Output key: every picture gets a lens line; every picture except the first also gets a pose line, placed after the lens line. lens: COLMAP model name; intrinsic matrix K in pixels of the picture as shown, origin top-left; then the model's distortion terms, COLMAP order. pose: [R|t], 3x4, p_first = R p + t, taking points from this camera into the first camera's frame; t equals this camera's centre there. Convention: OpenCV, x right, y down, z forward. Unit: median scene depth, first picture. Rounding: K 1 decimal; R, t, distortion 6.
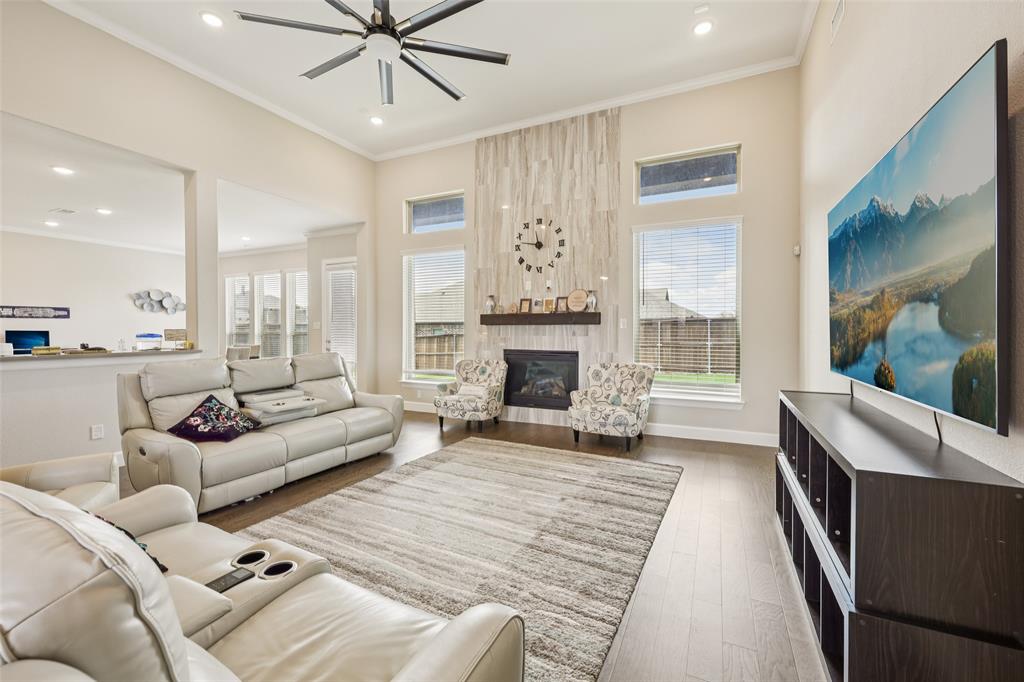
lens RADIAL K [[422.8, 0, 512.3], [0, 422.8, 324.9], [0, 0, 1]] dist [0.011428, -0.000138]
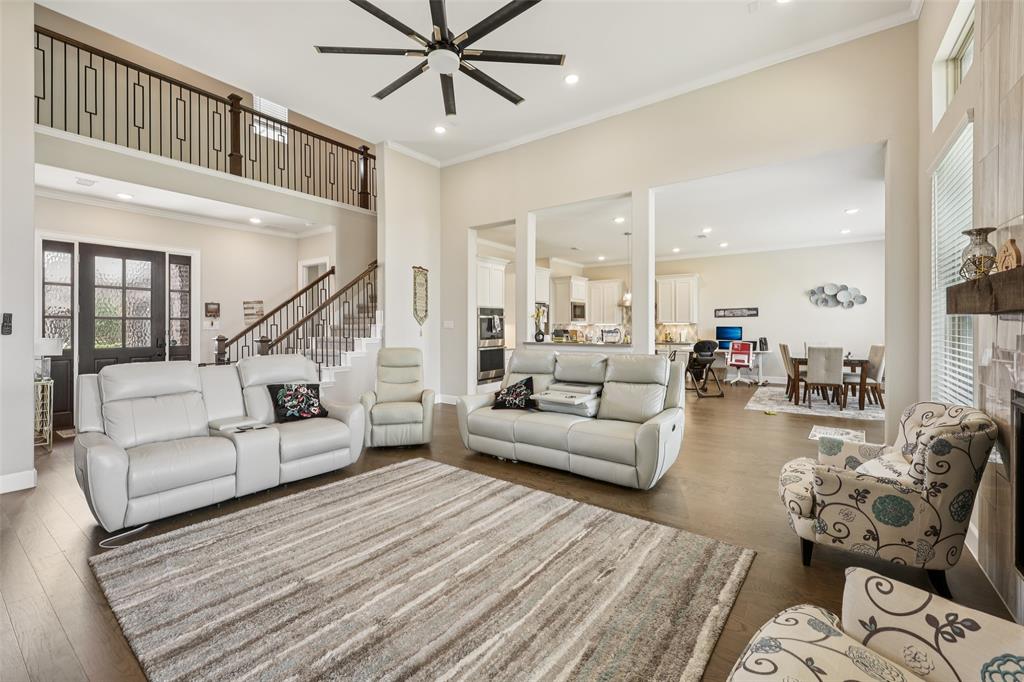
lens RADIAL K [[419.4, 0, 514.4], [0, 419.4, 330.5], [0, 0, 1]] dist [-0.014159, -0.000088]
pose [[-0.160779, 0.009166, -0.986948, 0.395121], [0.018487, 0.999809, 0.006274, 0.007253], [0.986817, -0.017237, -0.160918, 0.776496]]
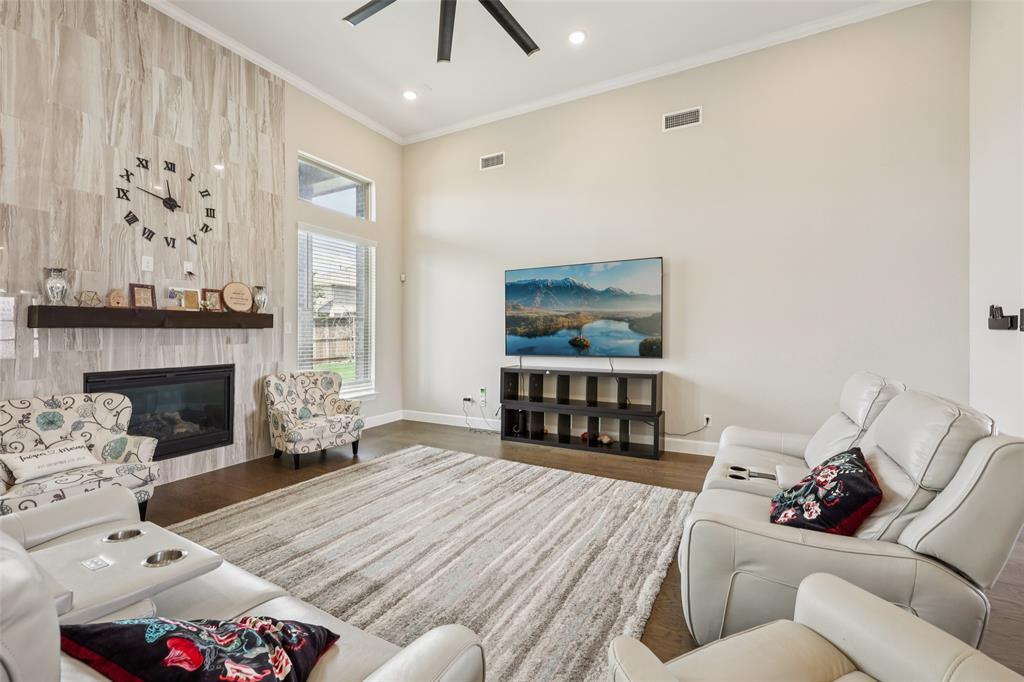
lens RADIAL K [[427.5, 0, 514.0], [0, 427.5, 331.1], [0, 0, 1]] dist [0.011255, -0.000084]
pose [[0.028652, 0.007070, 0.999564, -0.618832], [0.002217, 0.999972, -0.007137, 0.010844], [-0.999587, 0.002420, 0.028635, 0.499646]]
